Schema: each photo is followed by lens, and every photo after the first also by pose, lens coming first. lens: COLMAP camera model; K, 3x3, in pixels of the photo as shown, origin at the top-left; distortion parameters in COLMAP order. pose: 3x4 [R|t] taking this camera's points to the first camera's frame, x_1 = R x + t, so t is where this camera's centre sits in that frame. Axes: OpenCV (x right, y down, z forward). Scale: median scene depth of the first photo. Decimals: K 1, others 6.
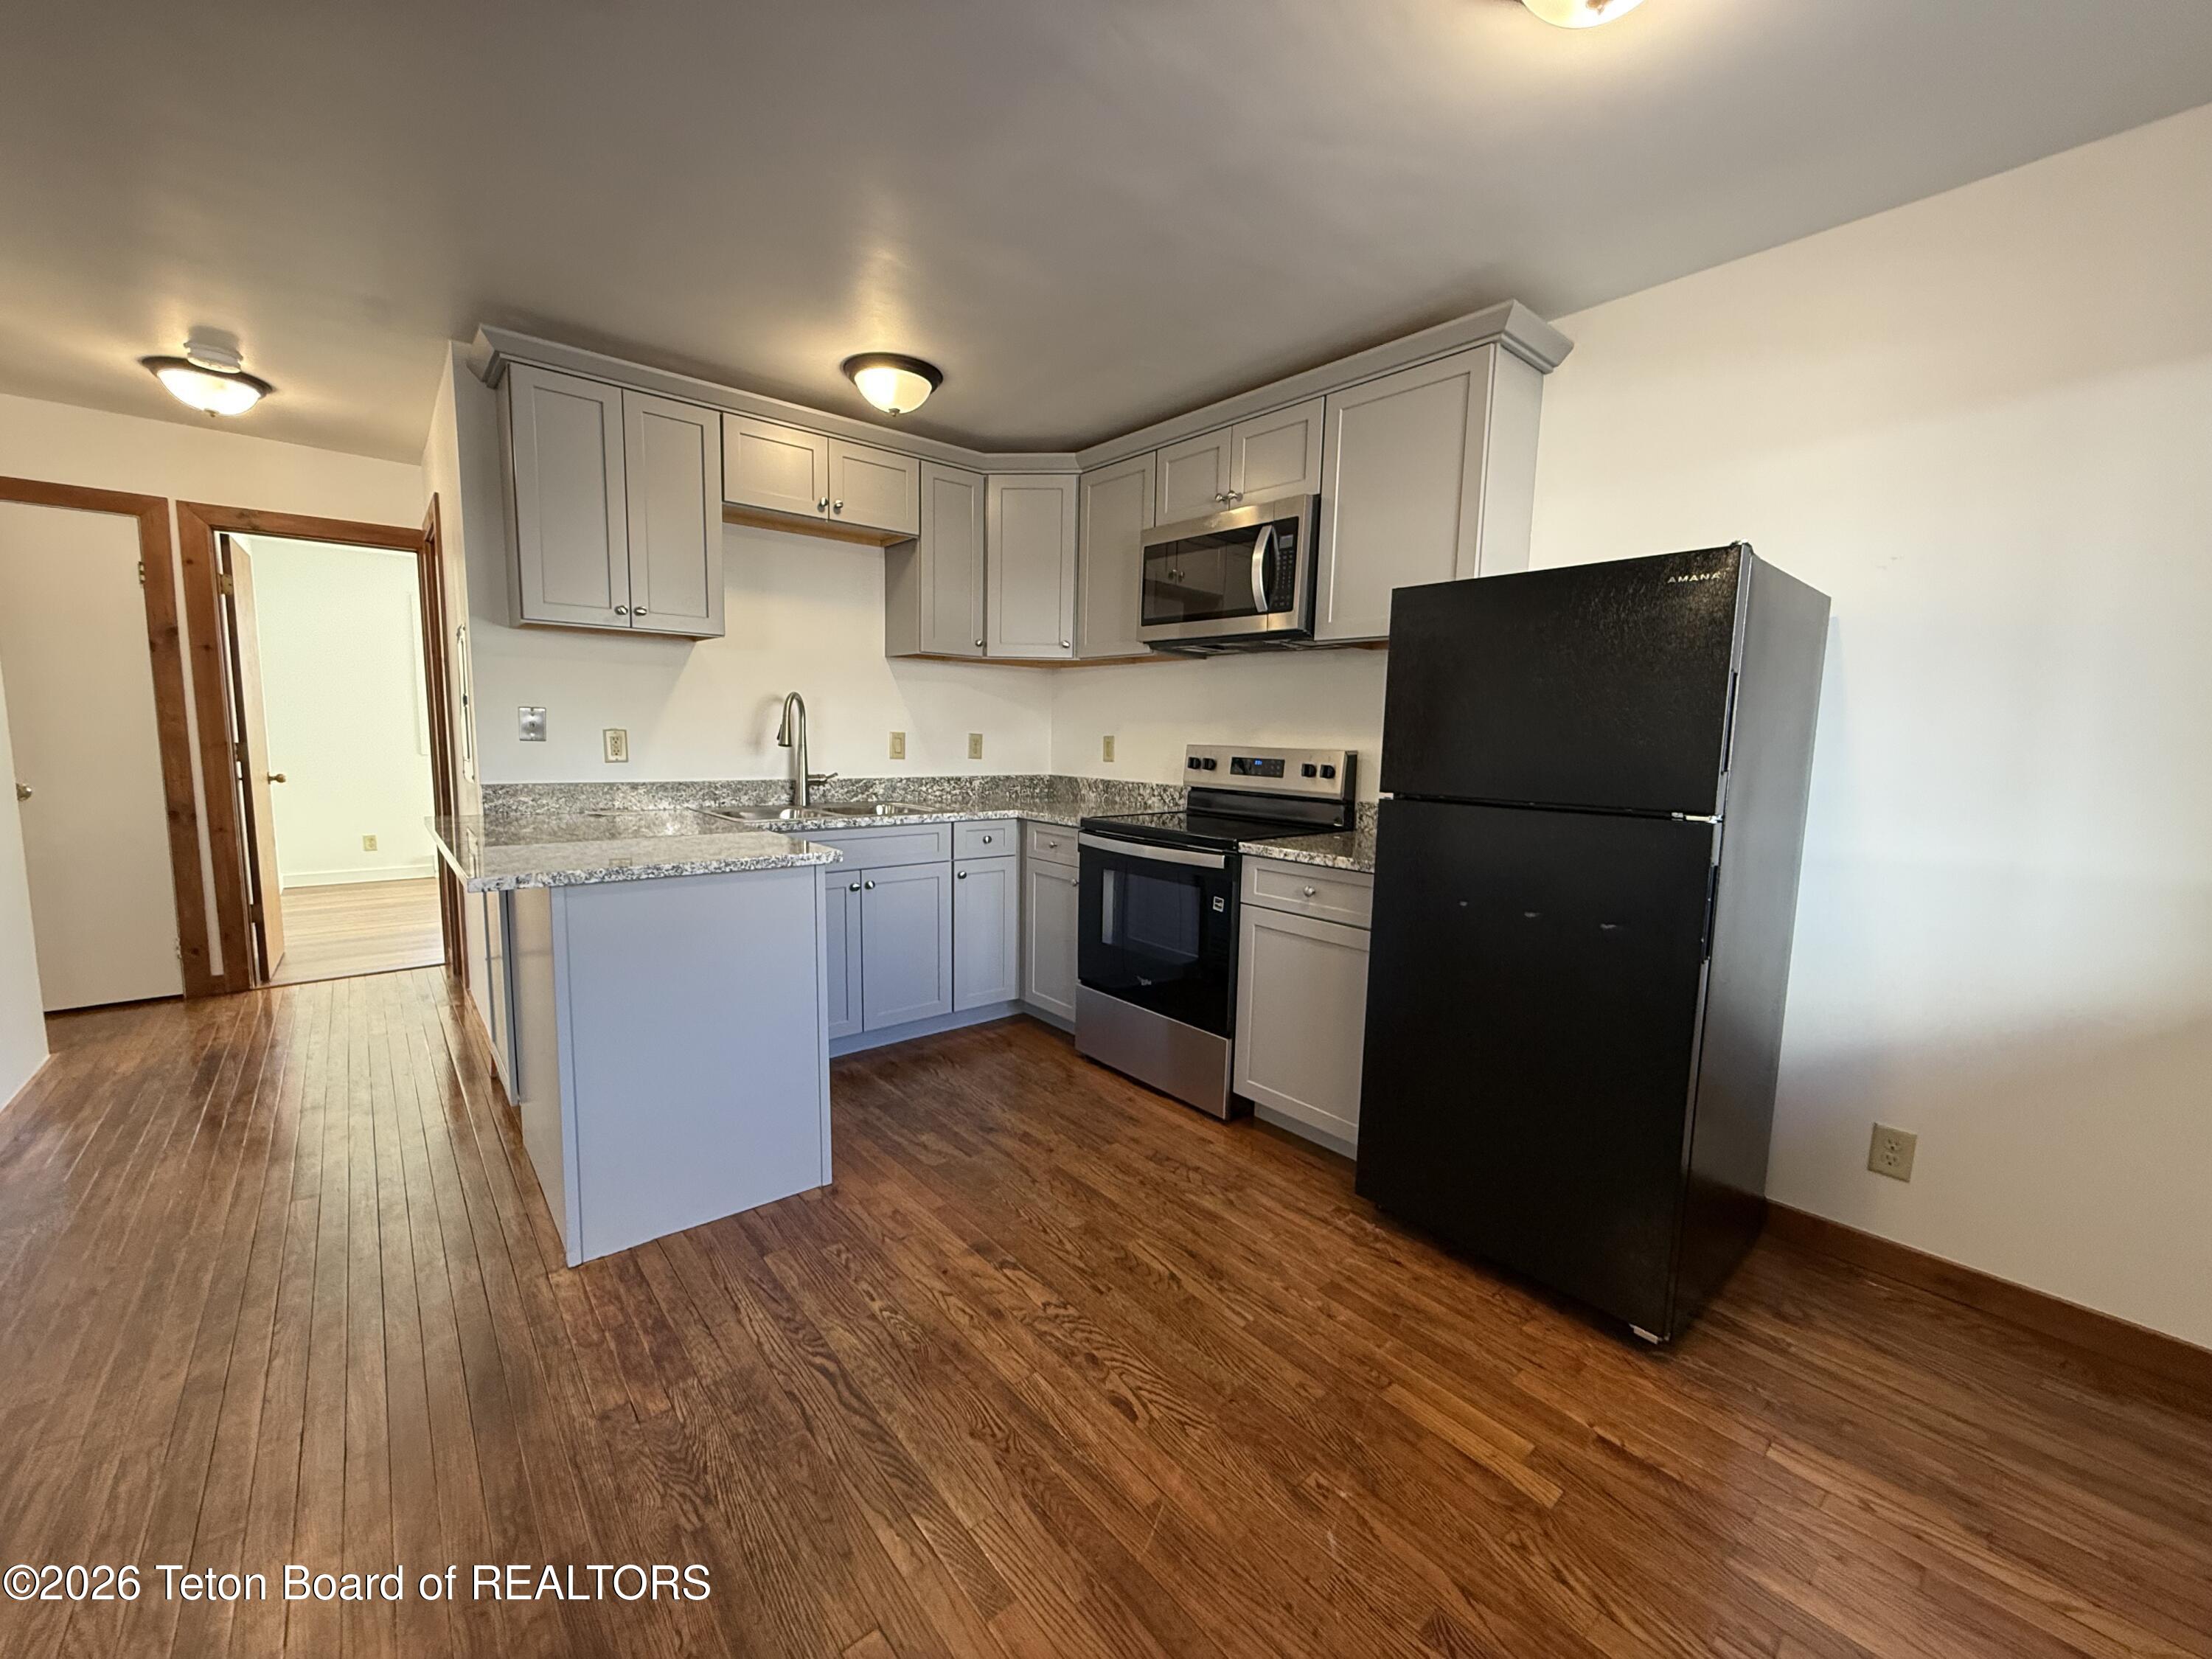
lens RADIAL K [[879.9, 0, 1102.8], [0, 879.9, 829.7], [0, 0, 1]] dist [-0.000794, 0.000011]
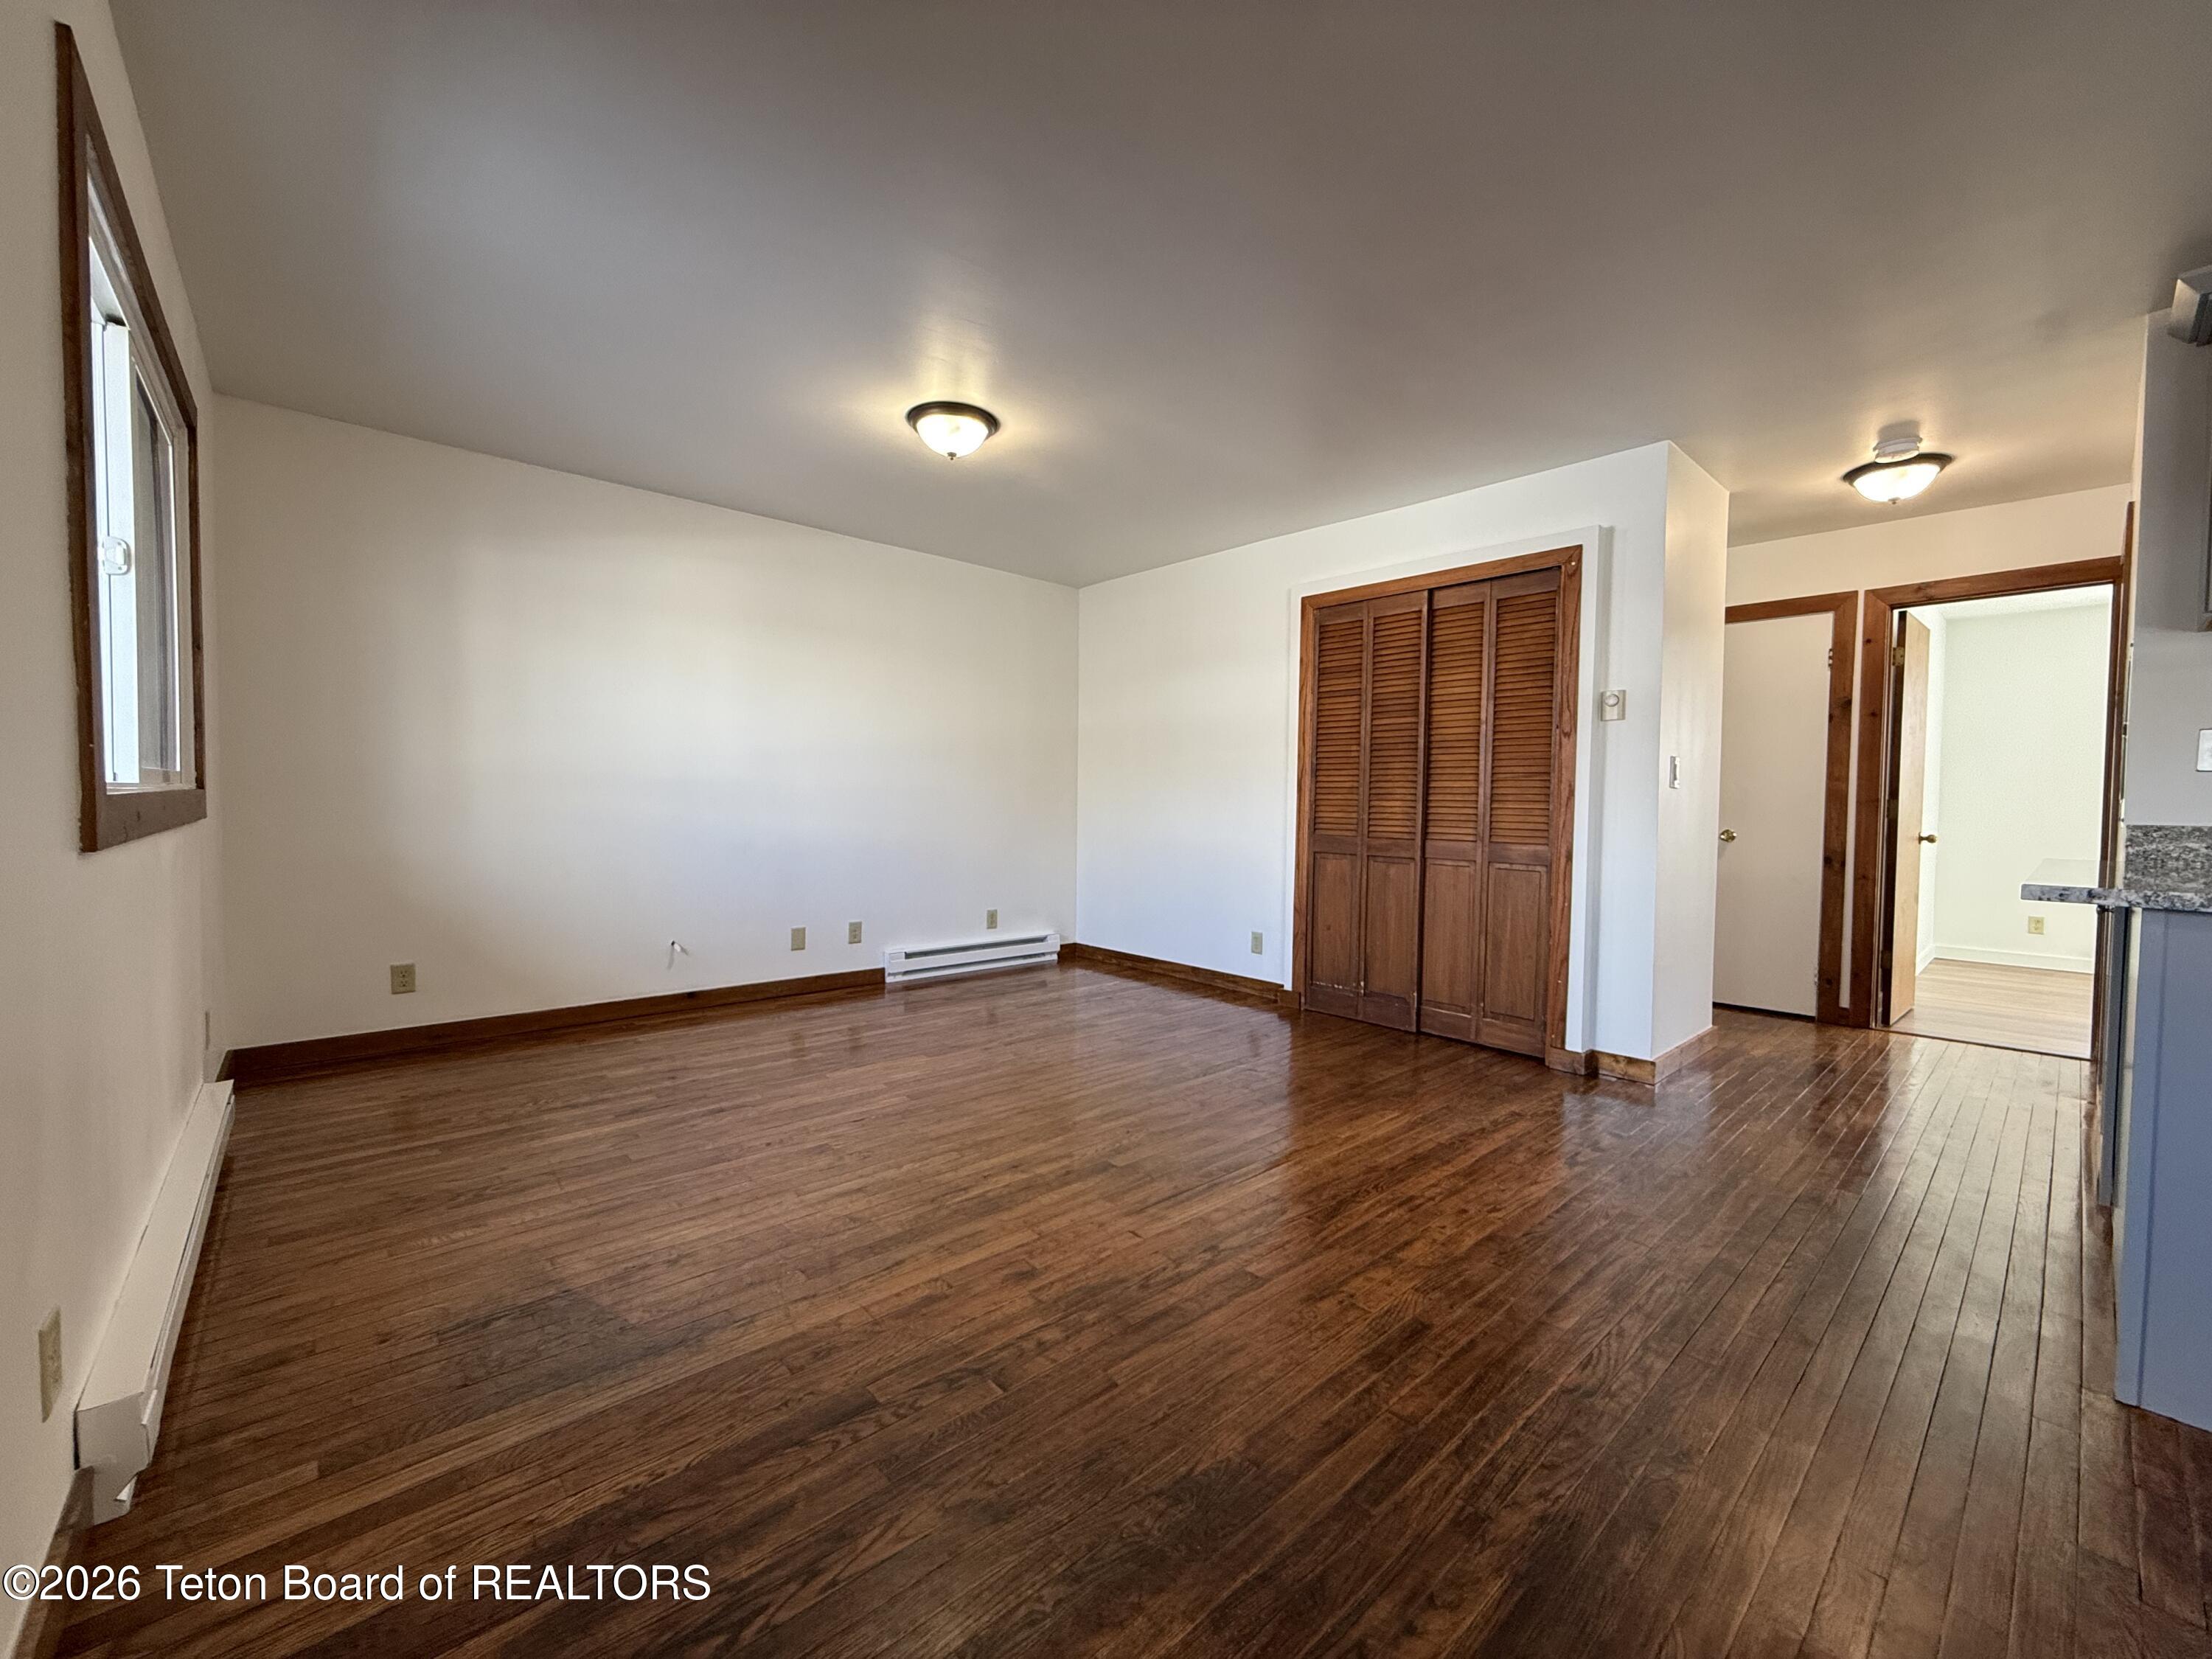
lens RADIAL K [[879.9, 0, 1103.0], [0, 879.9, 833.1], [0, 0, 1]] dist [-0.000794, 0.000011]
pose [[0.029612, 0.015024, -0.999449, 0.098104], [-0.124497, 0.992156, 0.011225, 0.067386], [0.991778, 0.124096, 0.031250, 0.009725]]
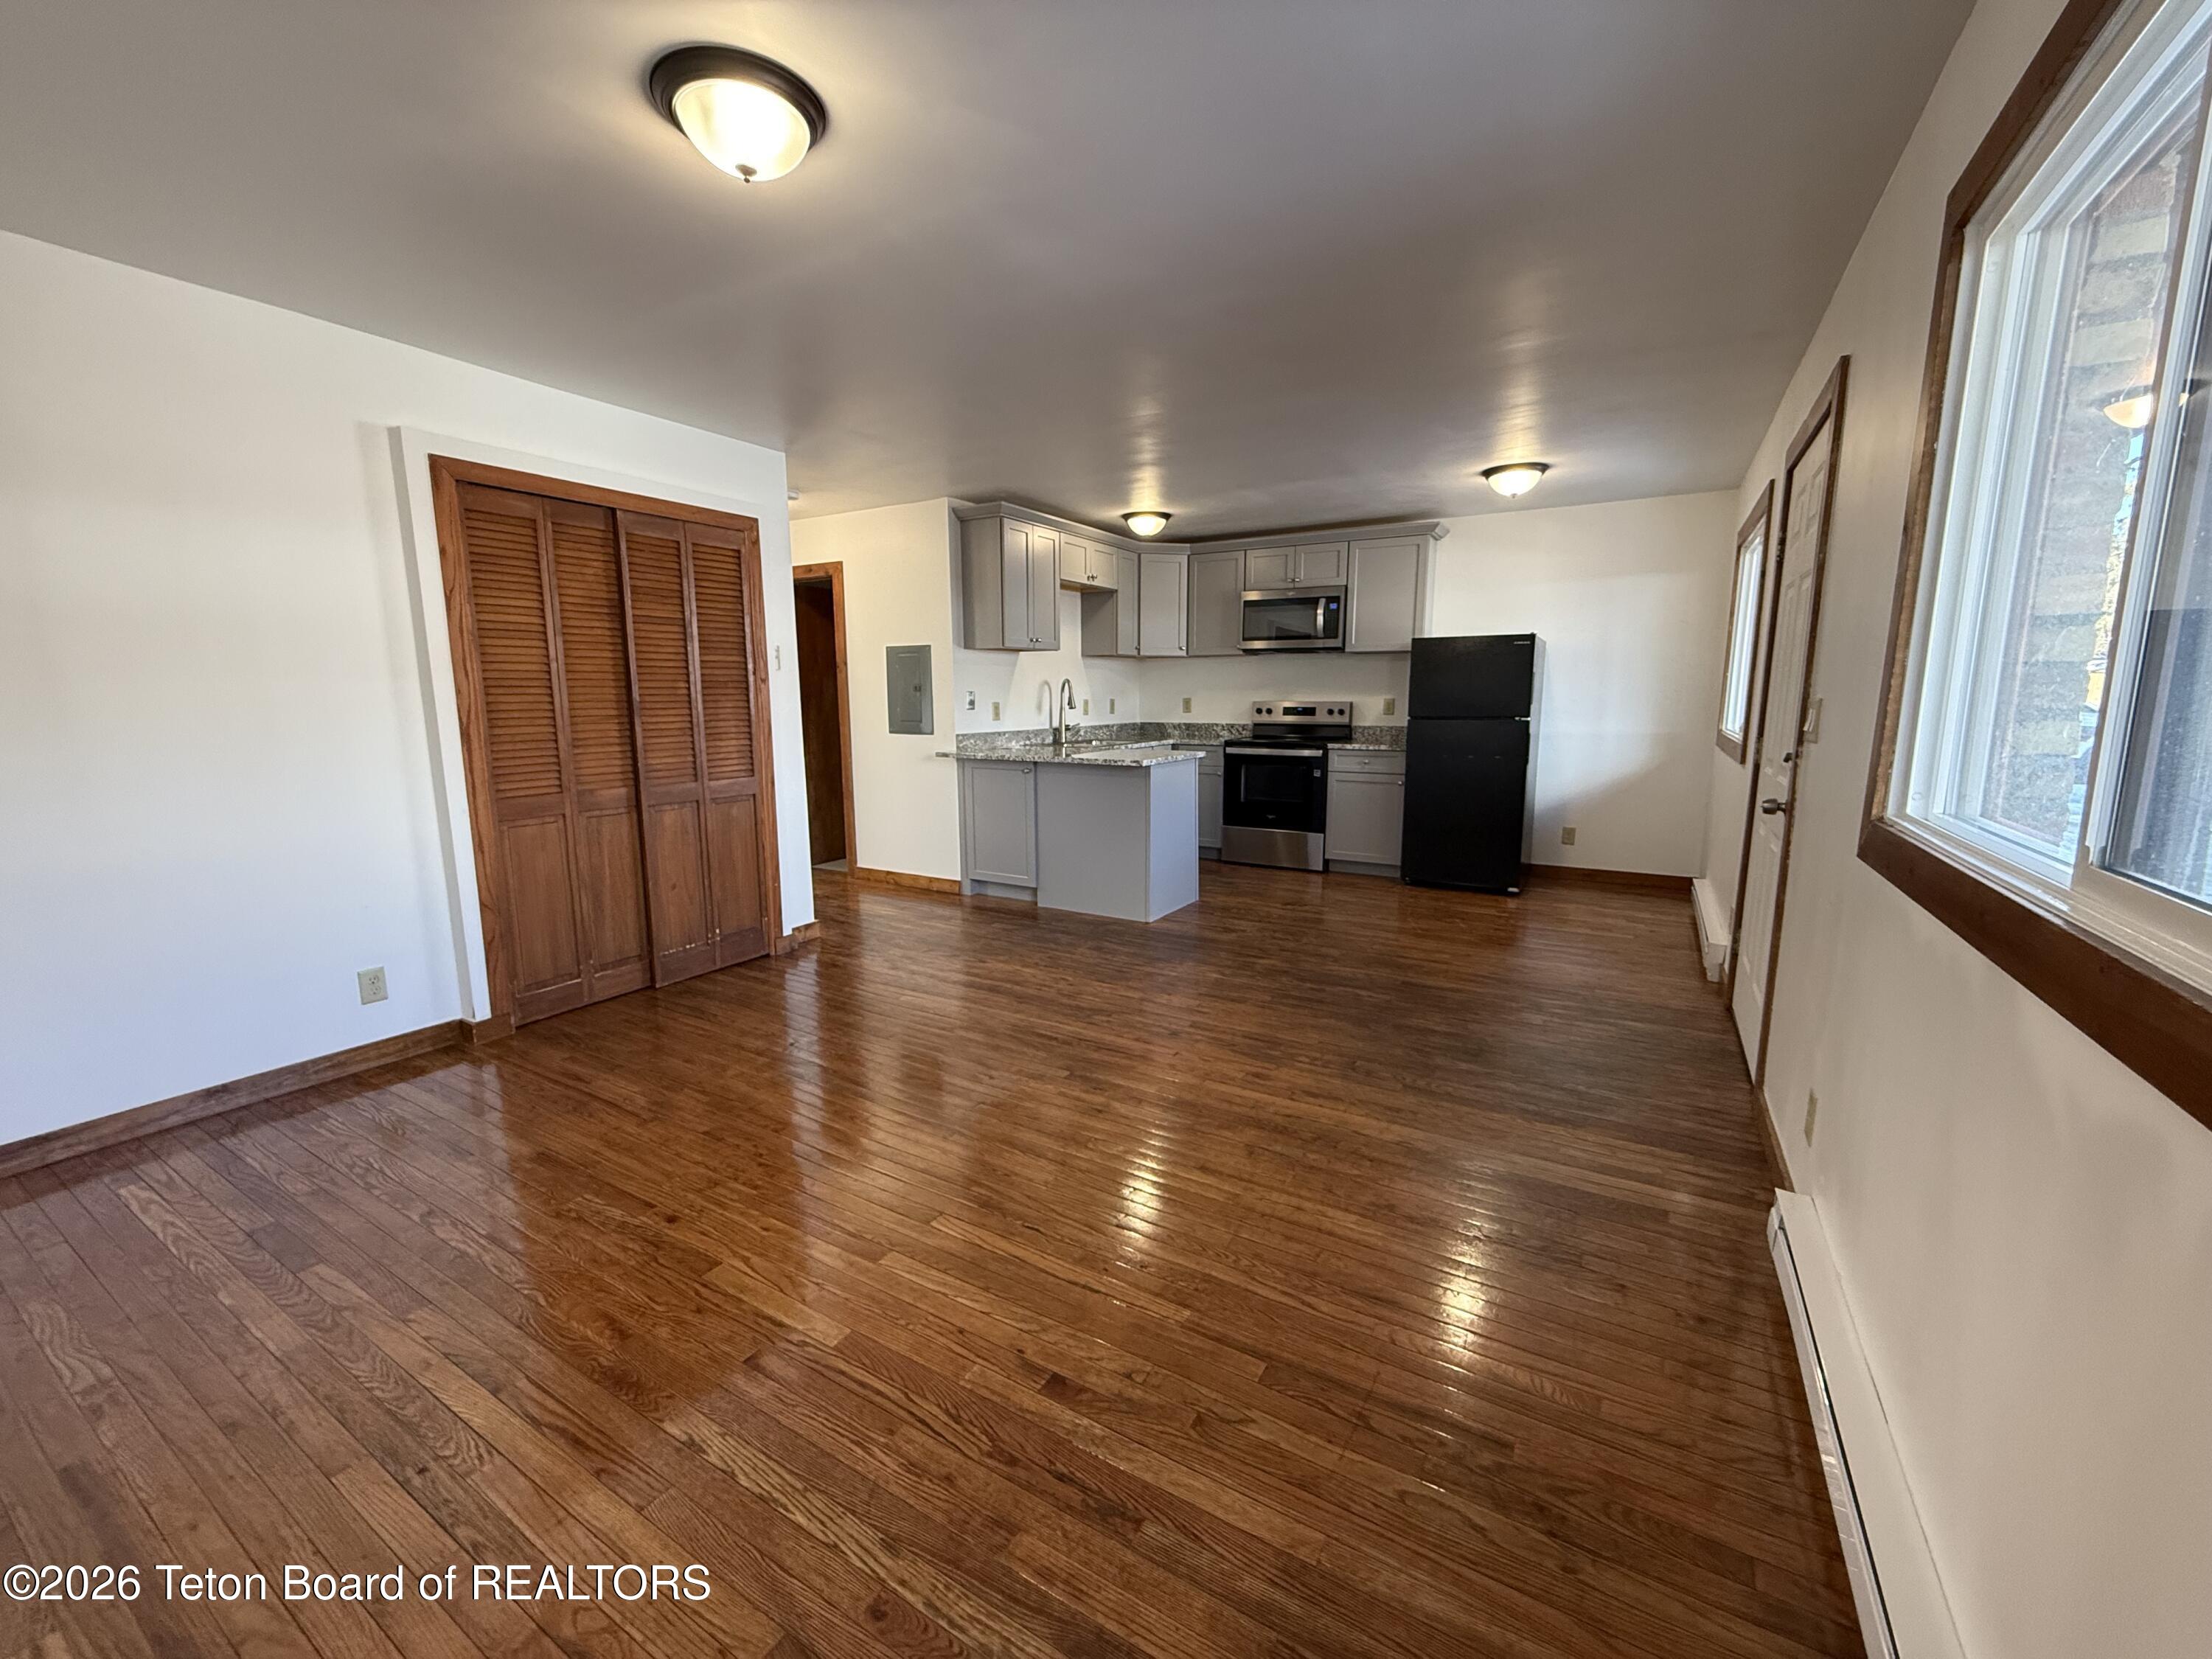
lens RADIAL K [[879.9, 0, 1101.5], [0, 879.9, 832.2], [0, 0, 1]] dist [-0.000794, 0.000011]
pose [[0.946808, -0.076546, 0.312563, -1.005488], [0.060625, 0.996334, 0.060357, 0.061513], [-0.316037, -0.038198, 0.947978, -0.862902]]
